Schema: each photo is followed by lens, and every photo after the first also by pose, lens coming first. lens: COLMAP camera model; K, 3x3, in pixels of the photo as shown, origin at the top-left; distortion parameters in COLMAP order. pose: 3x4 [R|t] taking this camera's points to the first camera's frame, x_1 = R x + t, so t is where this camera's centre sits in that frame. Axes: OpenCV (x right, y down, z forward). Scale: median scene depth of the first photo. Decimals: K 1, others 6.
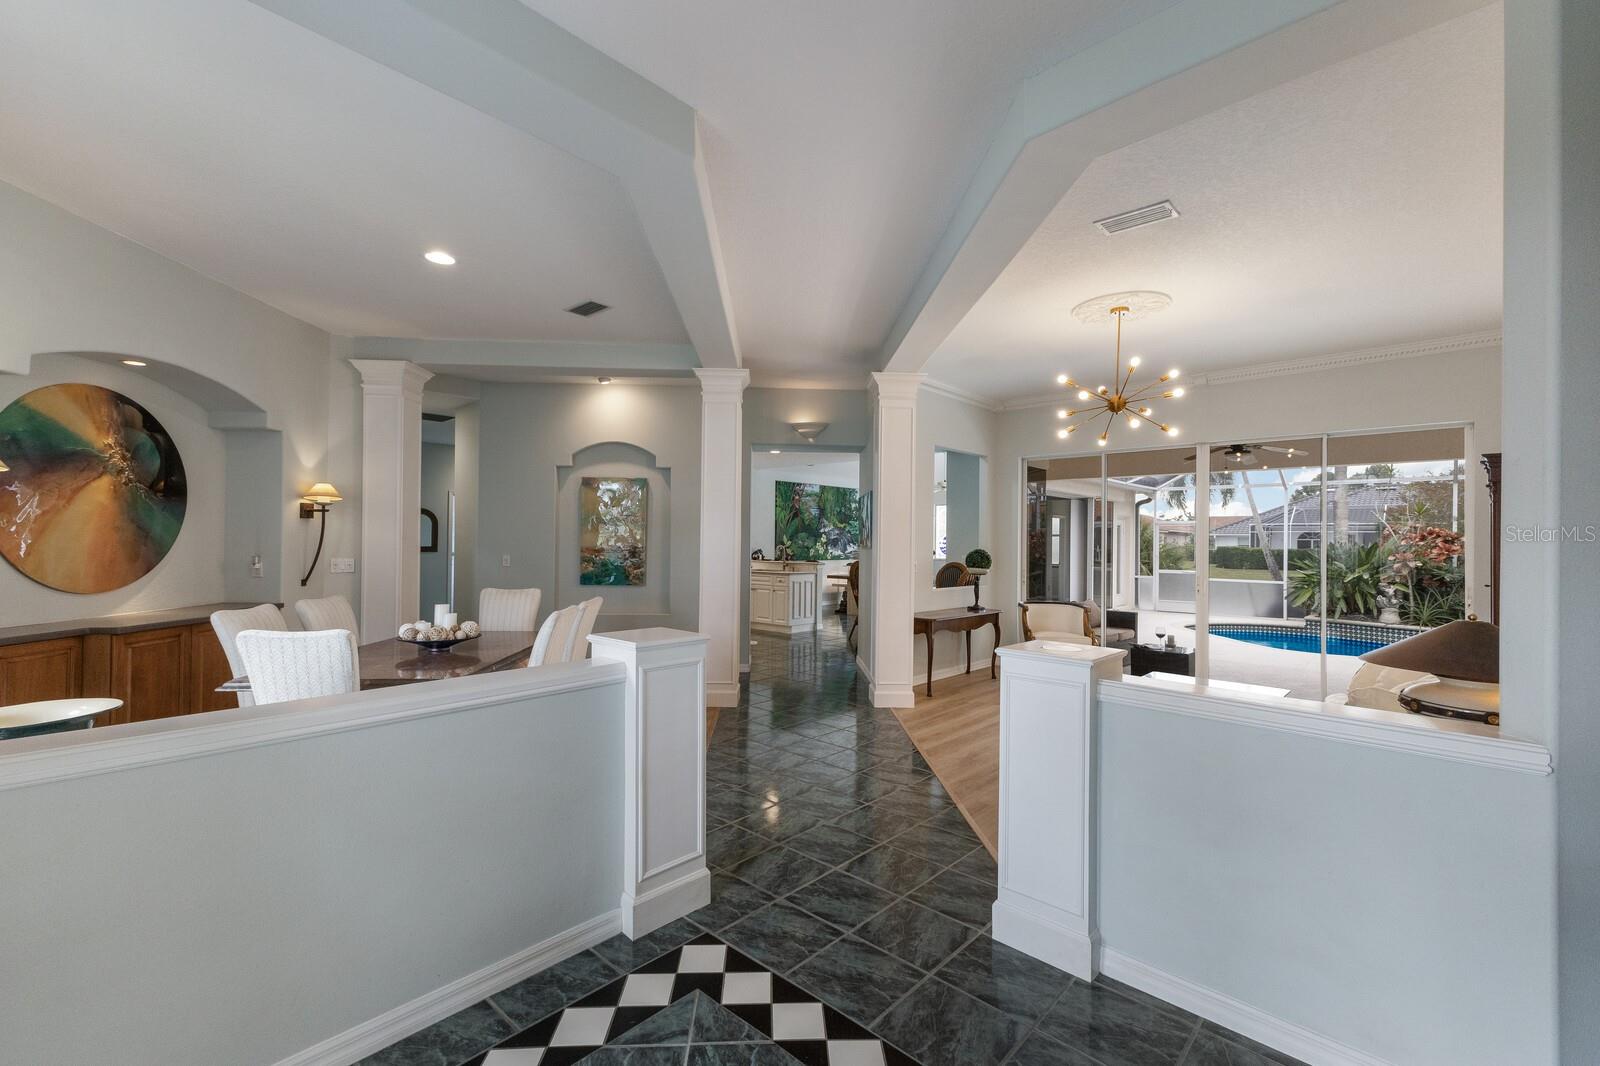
lens RADIAL K [[698.4, 0, 801.8], [0, 698.4, 539.9], [0, 0, 1]] dist [0.015269, -0.003543]
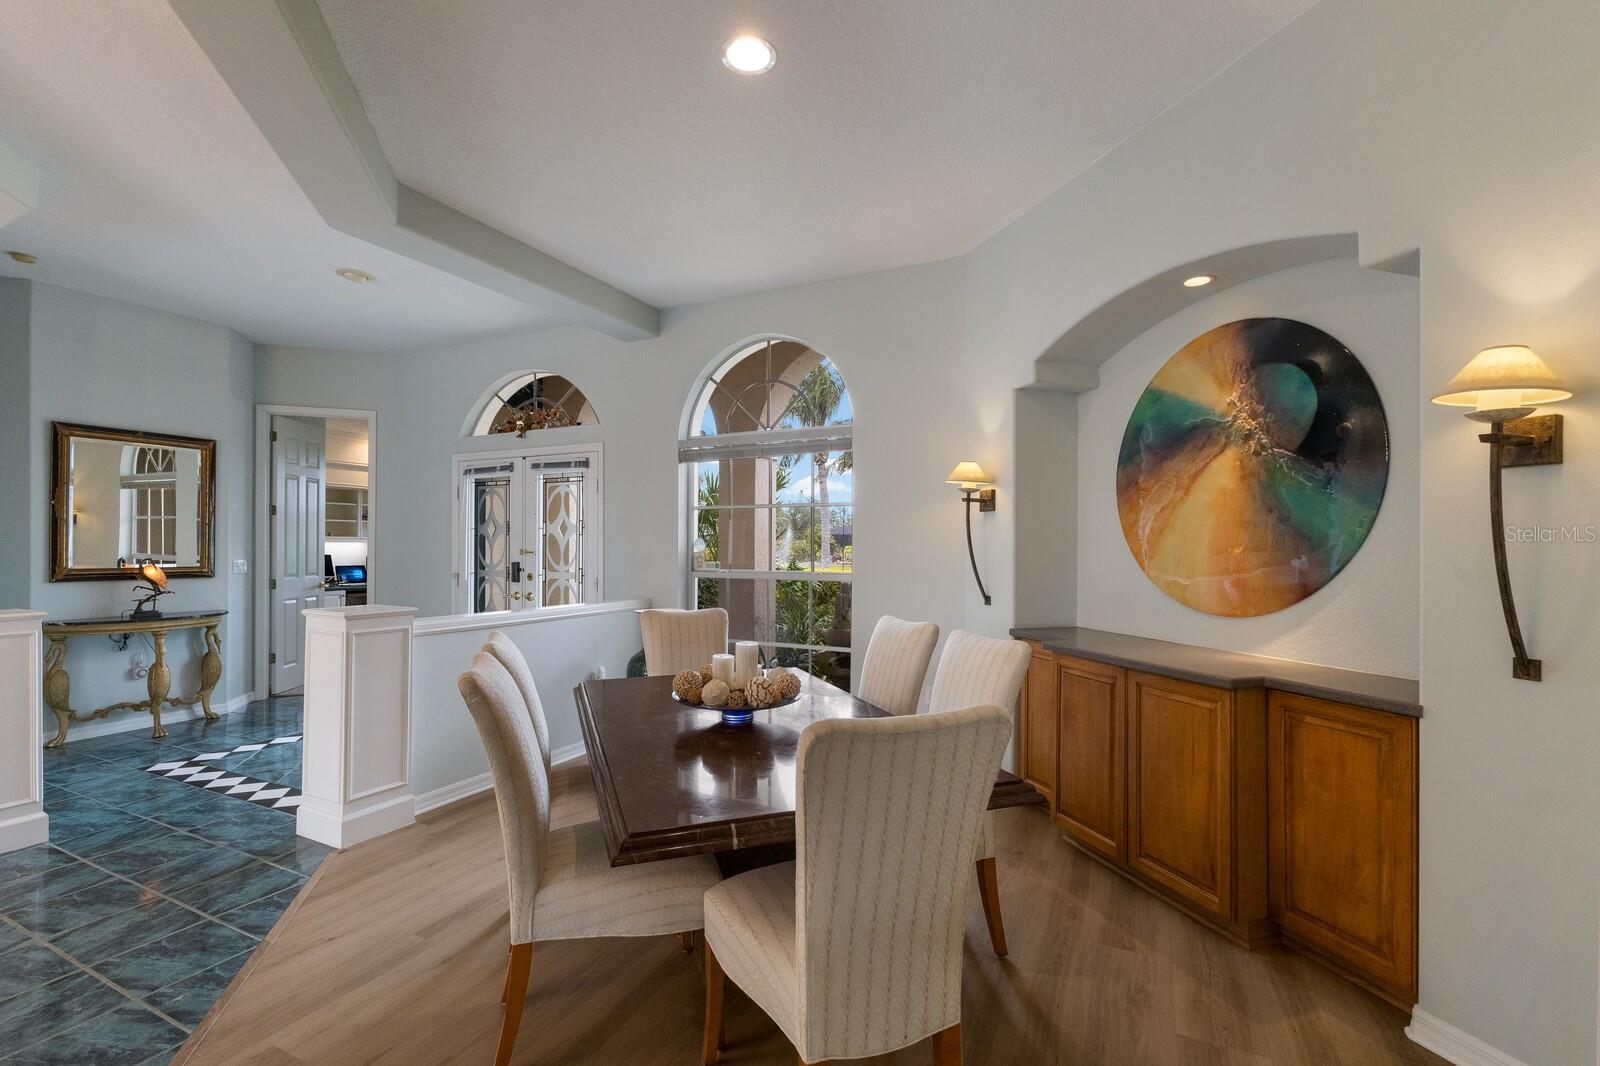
lens RADIAL K [[698.4, 0, 809.1], [0, 698.4, 538.4], [0, 0, 1]] dist [0.015269, -0.003543]
pose [[-0.956233, -0.010694, -0.292410, -0.356964], [-0.008252, 0.999920, -0.009582, 0.006869], [0.292490, -0.006749, -0.956245, 1.403247]]
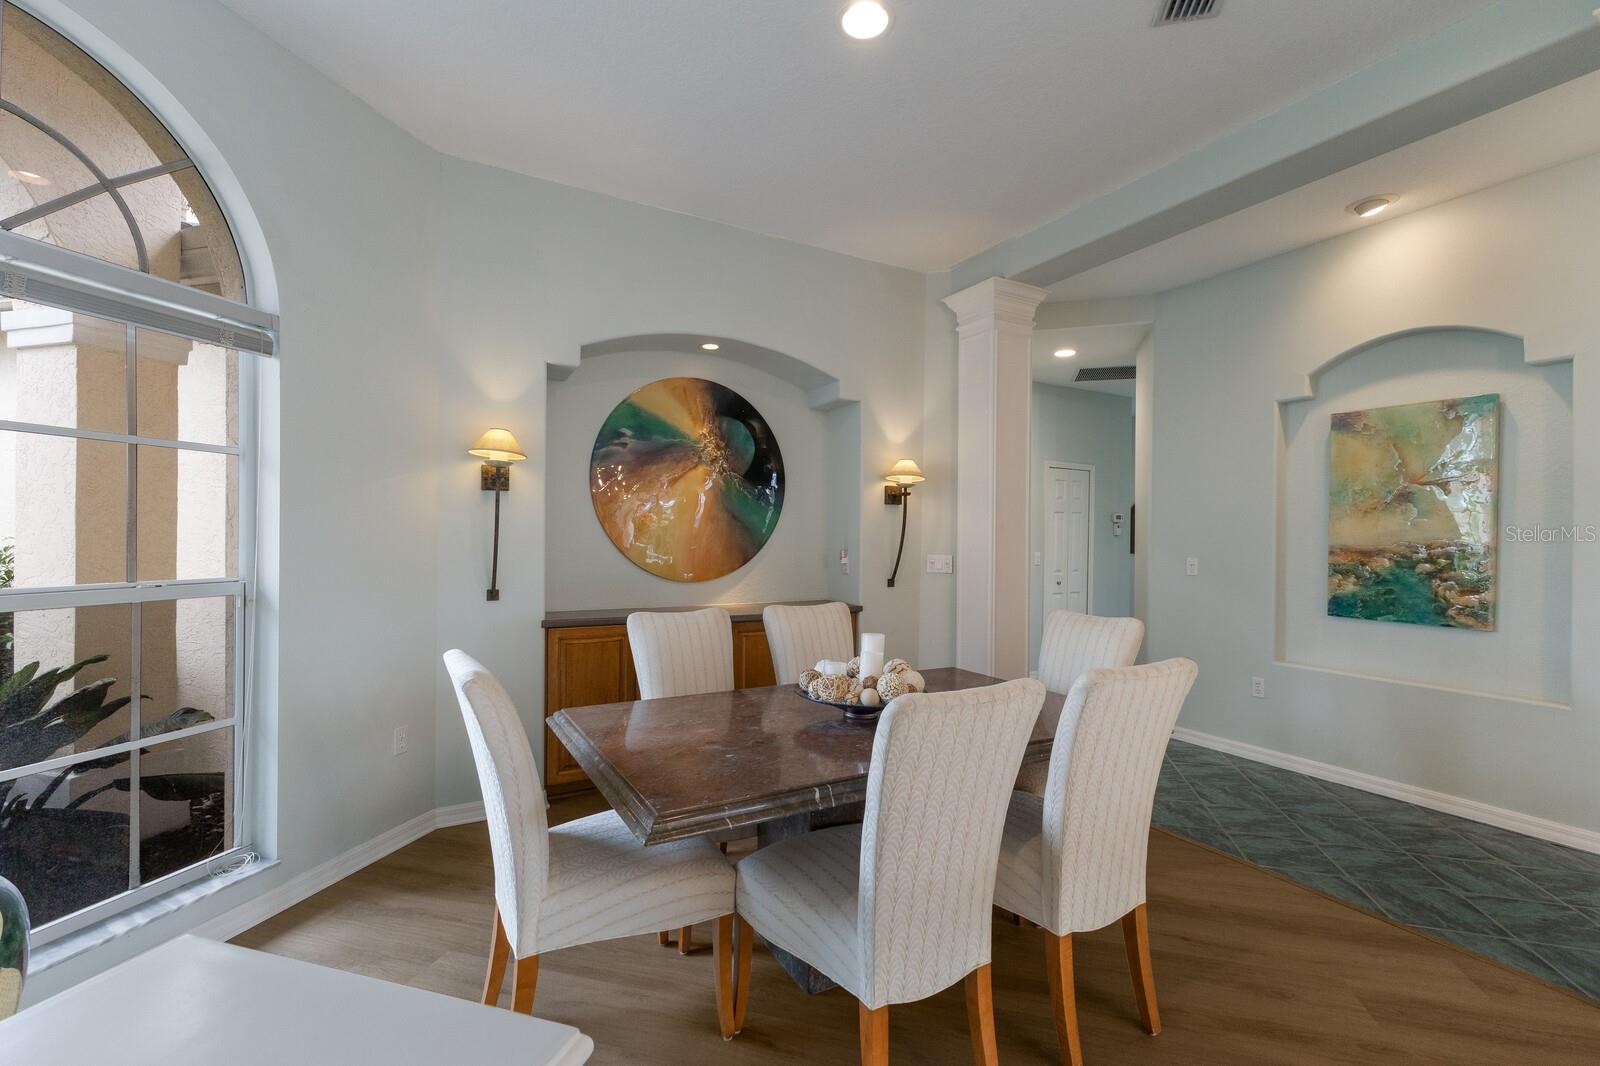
lens RADIAL K [[698.4, 0, 804.8], [0, 698.4, 538.6], [0, 0, 1]] dist [0.015269, -0.003543]
pose [[0.449093, -0.003199, -0.893479, -0.025519], [-0.006826, 0.999952, -0.007011, 0.017681], [0.893459, 0.009248, 0.449049, 0.626451]]
